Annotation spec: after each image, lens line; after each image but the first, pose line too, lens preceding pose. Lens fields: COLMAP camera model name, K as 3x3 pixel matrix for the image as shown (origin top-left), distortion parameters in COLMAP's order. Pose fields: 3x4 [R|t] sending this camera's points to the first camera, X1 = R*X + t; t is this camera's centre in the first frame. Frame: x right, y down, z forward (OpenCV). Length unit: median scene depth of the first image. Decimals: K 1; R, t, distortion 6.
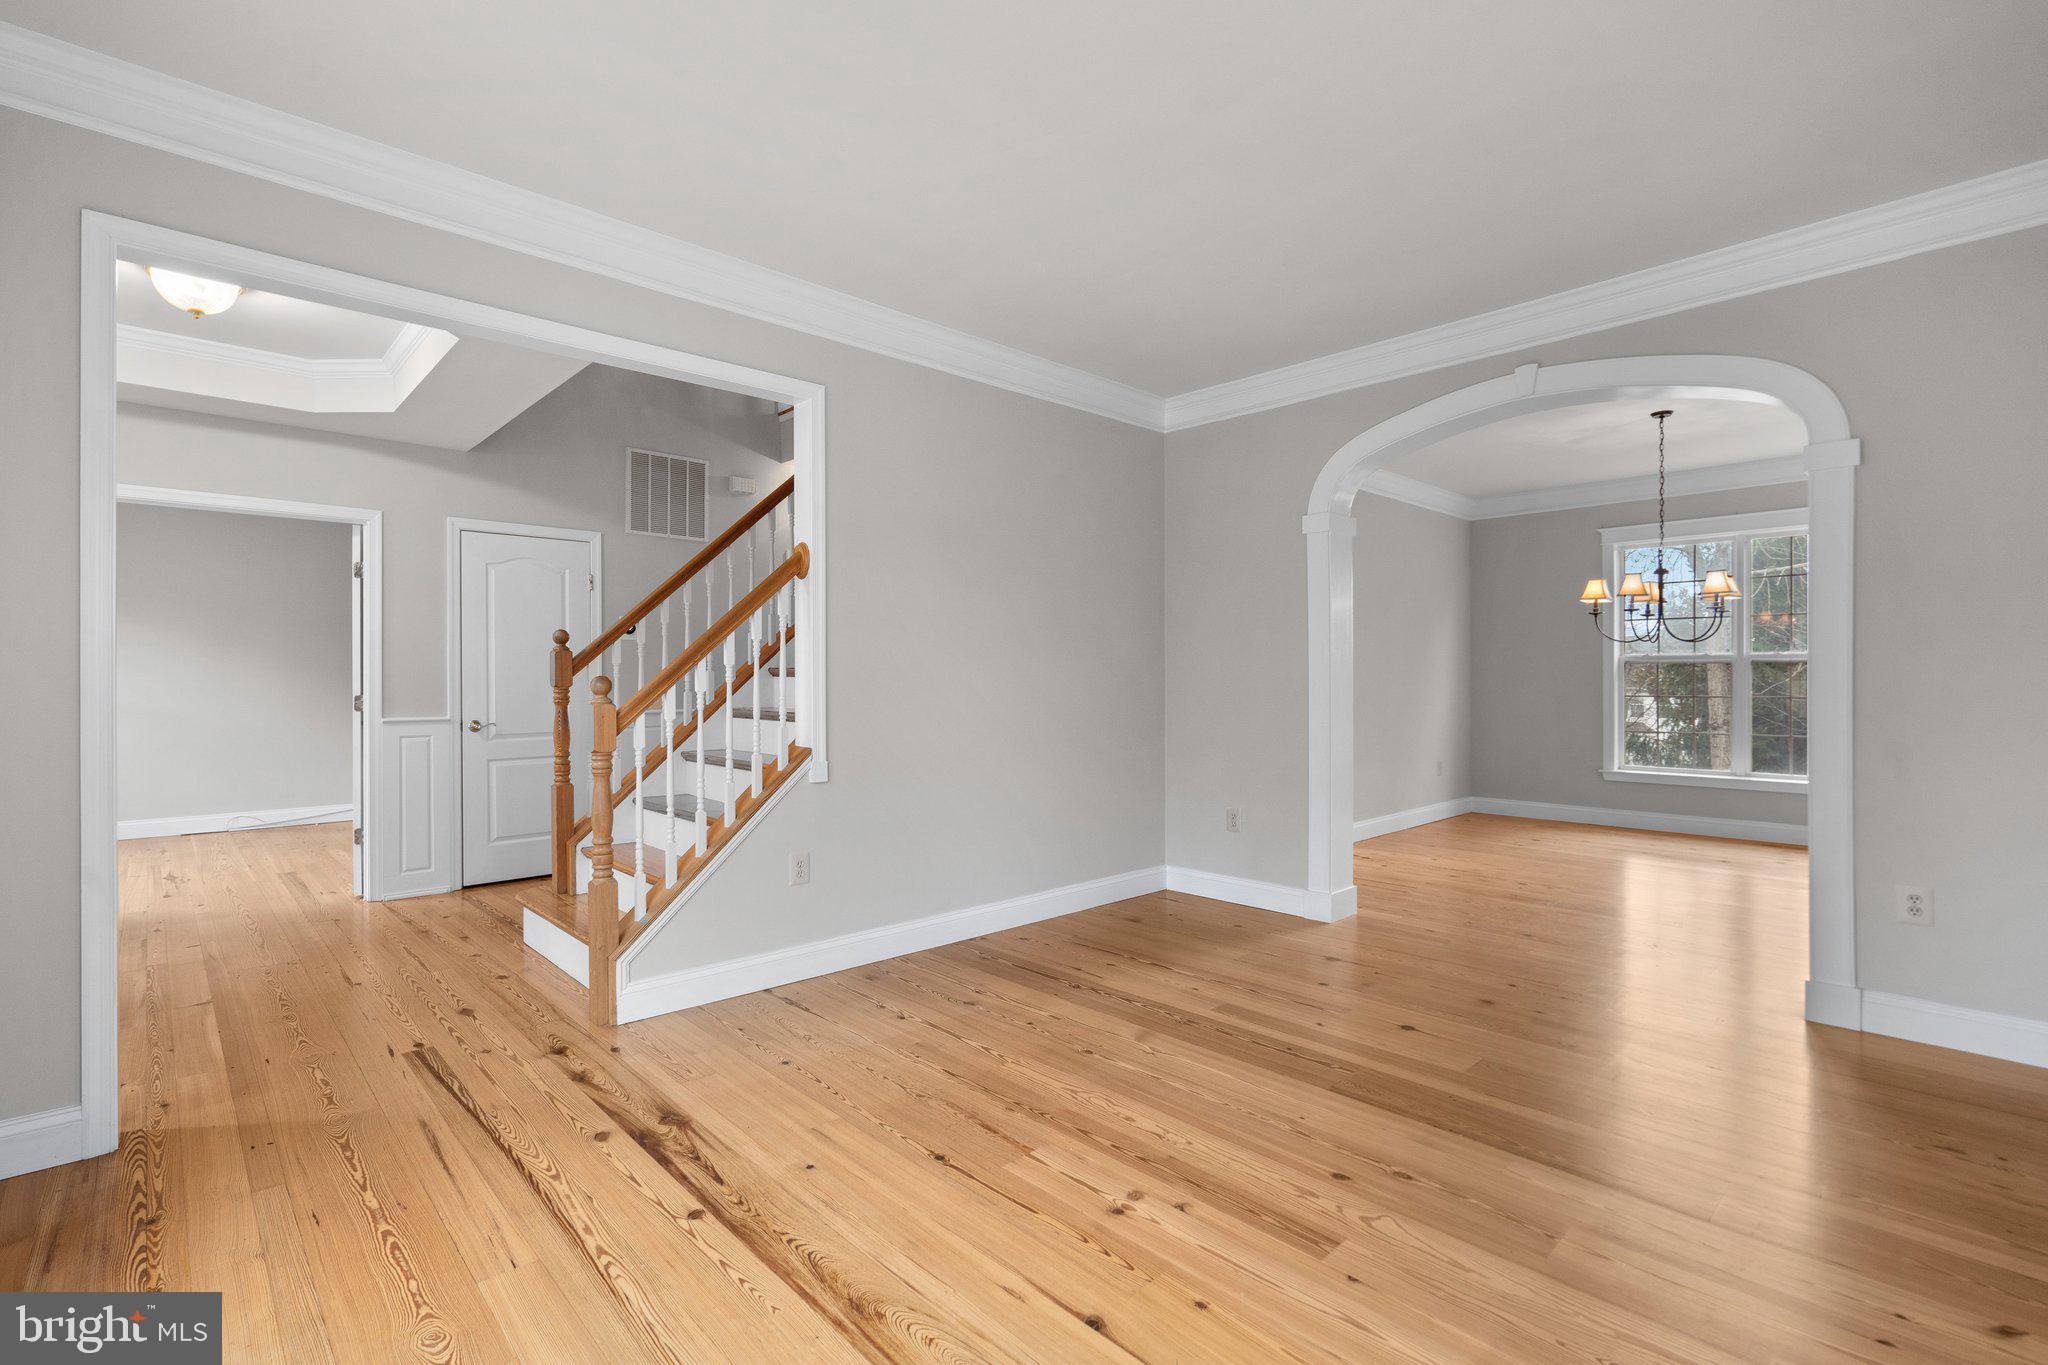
lens RADIAL K [[942.8, 0, 1013.9], [0, 942.8, 679.4], [0, 0, 1]] dist [-0.007408, 0.003855]
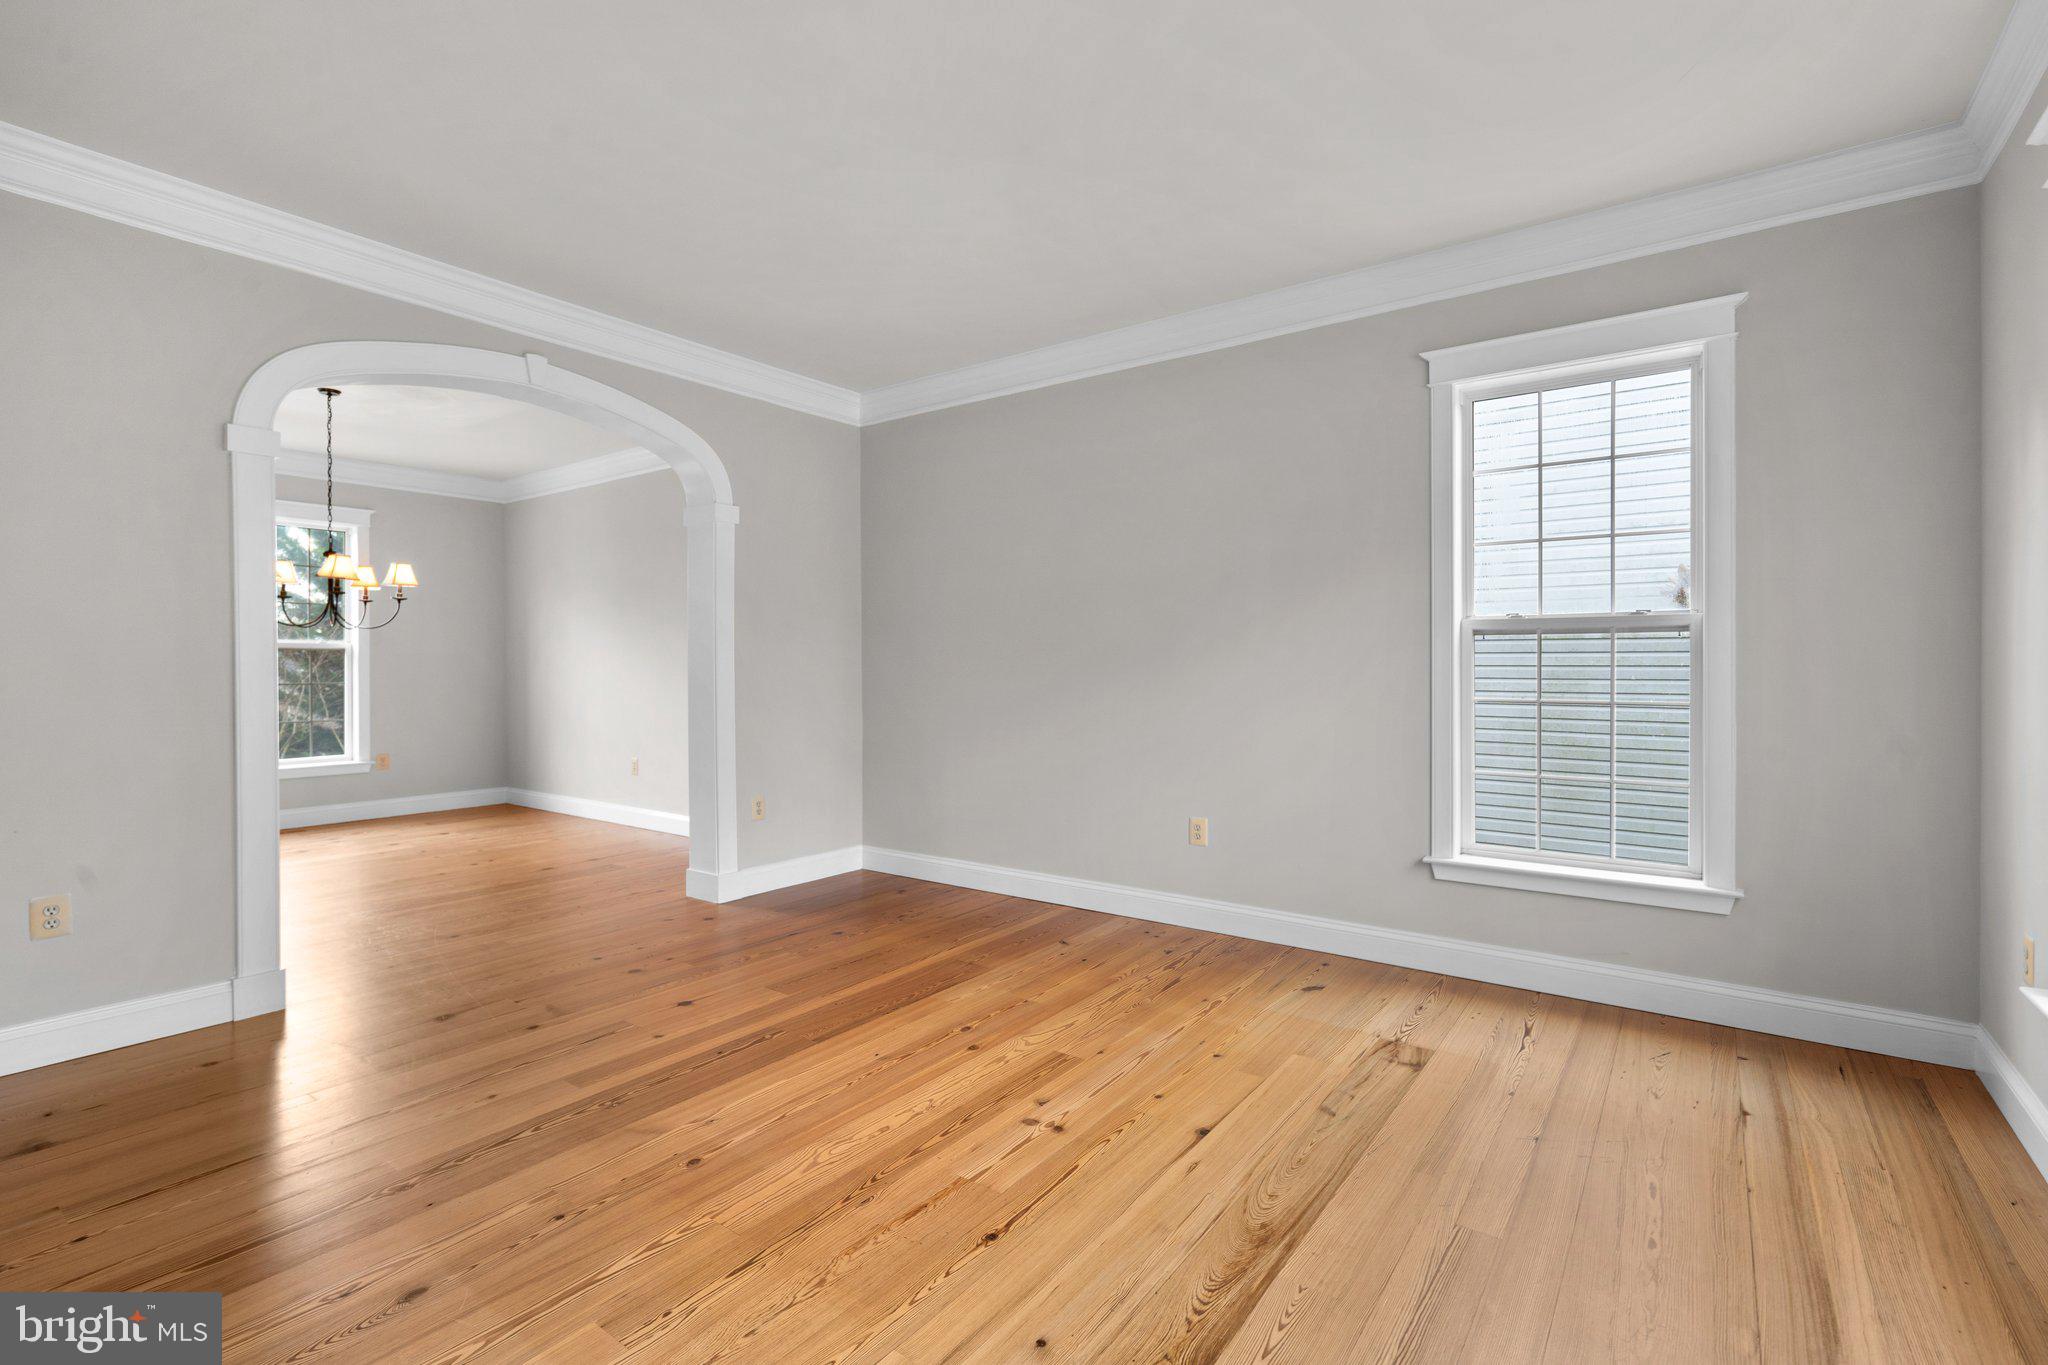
lens RADIAL K [[942.8, 0, 1016.3], [0, 942.8, 671.4], [0, 0, 1]] dist [-0.007408, 0.003855]
pose [[-0.187097, -0.006279, 0.982321, -0.852175], [0.002271, 0.999974, 0.006824, -0.001233], [-0.982339, 0.003507, -0.187077, 1.069843]]
